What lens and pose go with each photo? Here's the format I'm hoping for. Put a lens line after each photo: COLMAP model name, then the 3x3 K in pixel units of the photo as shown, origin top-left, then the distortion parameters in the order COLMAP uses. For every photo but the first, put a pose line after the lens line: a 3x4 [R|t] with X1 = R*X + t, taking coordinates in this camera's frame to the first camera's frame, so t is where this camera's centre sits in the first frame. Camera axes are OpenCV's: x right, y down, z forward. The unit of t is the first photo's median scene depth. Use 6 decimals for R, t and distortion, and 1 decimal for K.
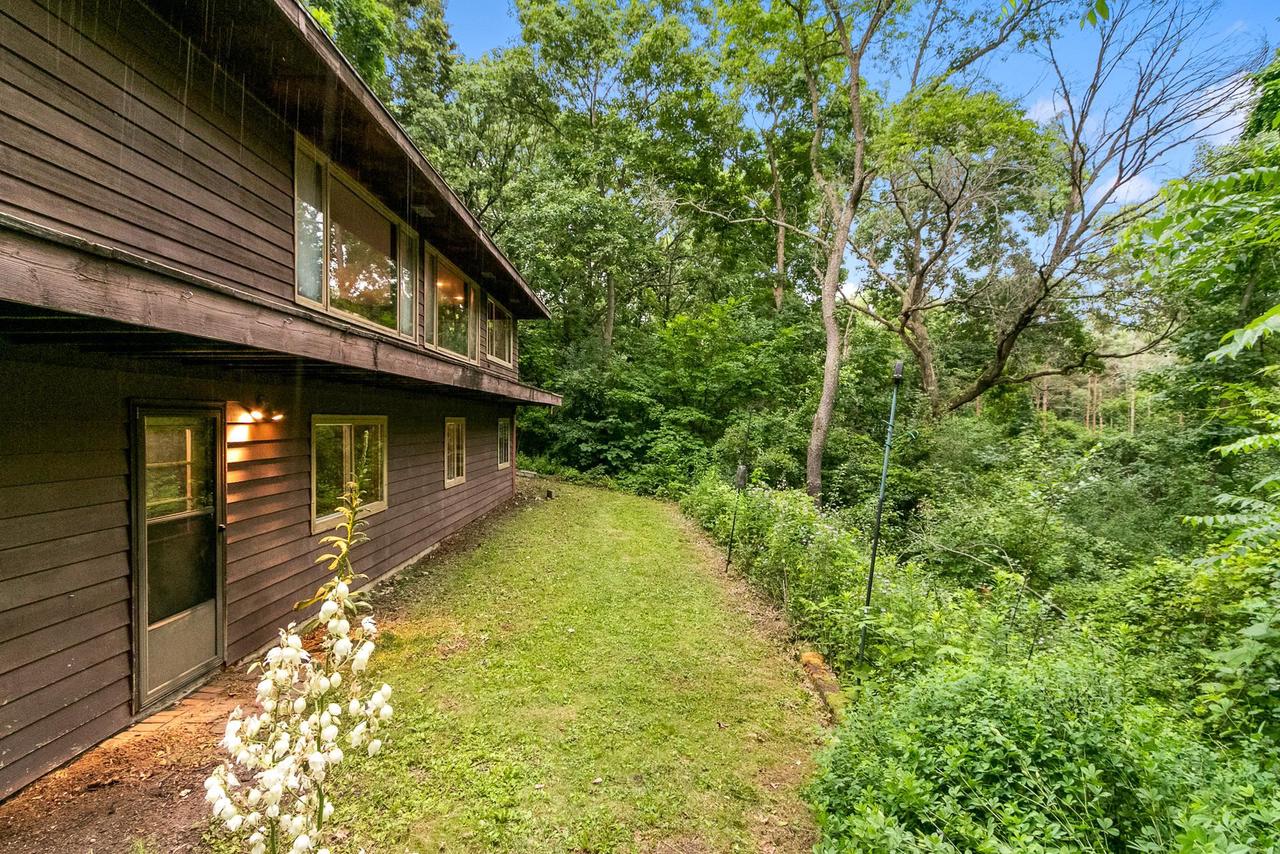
lens RADIAL K [[592.1, 0, 635.6], [0, 592.1, 425.4], [0, 0, 1]] dist [-0.001093, 0.000074]
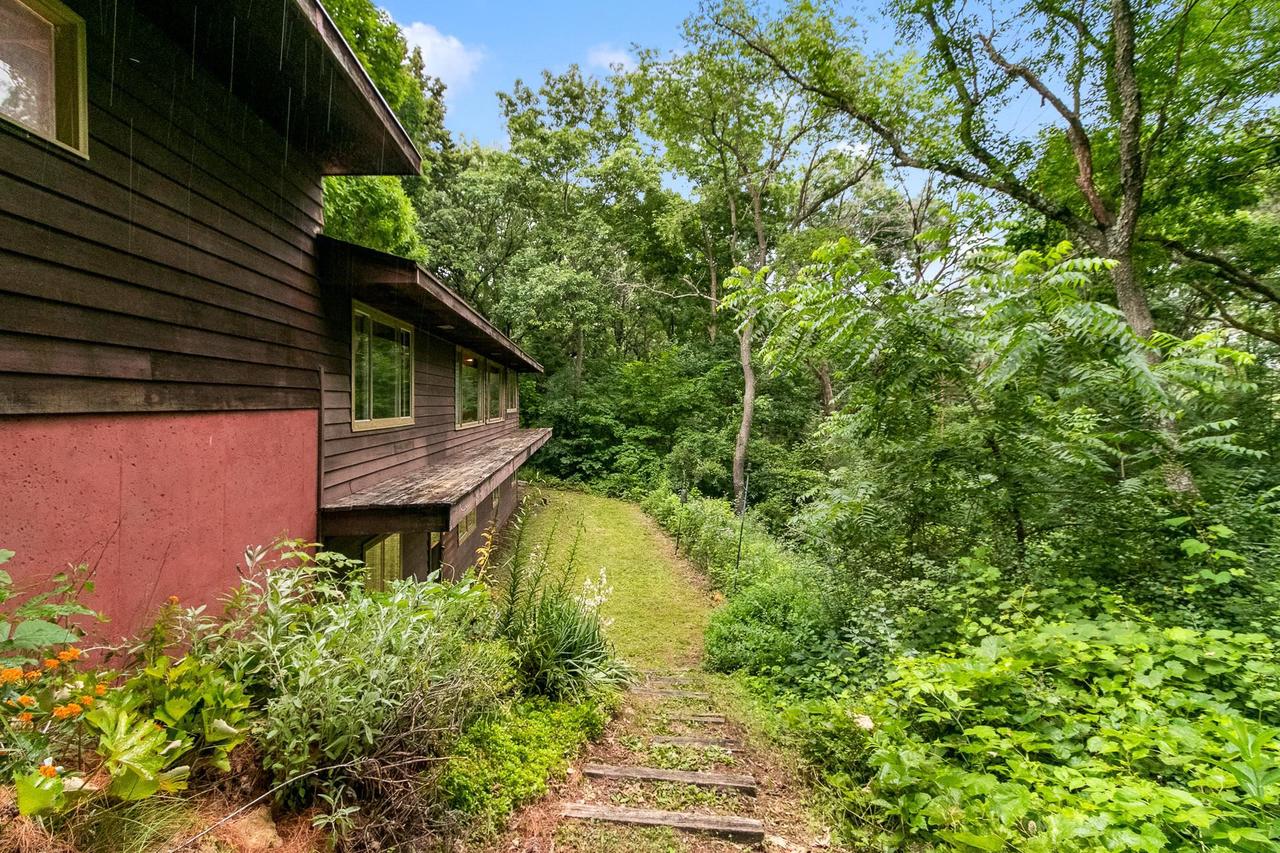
lens RADIAL K [[592.1, 0, 644.3], [0, 592.1, 427.3], [0, 0, 1]] dist [-0.001093, 0.000074]
pose [[0.994403, -0.023800, 0.102935, -0.046843], [0.020034, 0.999097, 0.037472, -0.083754], [-0.103734, -0.035200, 0.993982, -0.304445]]
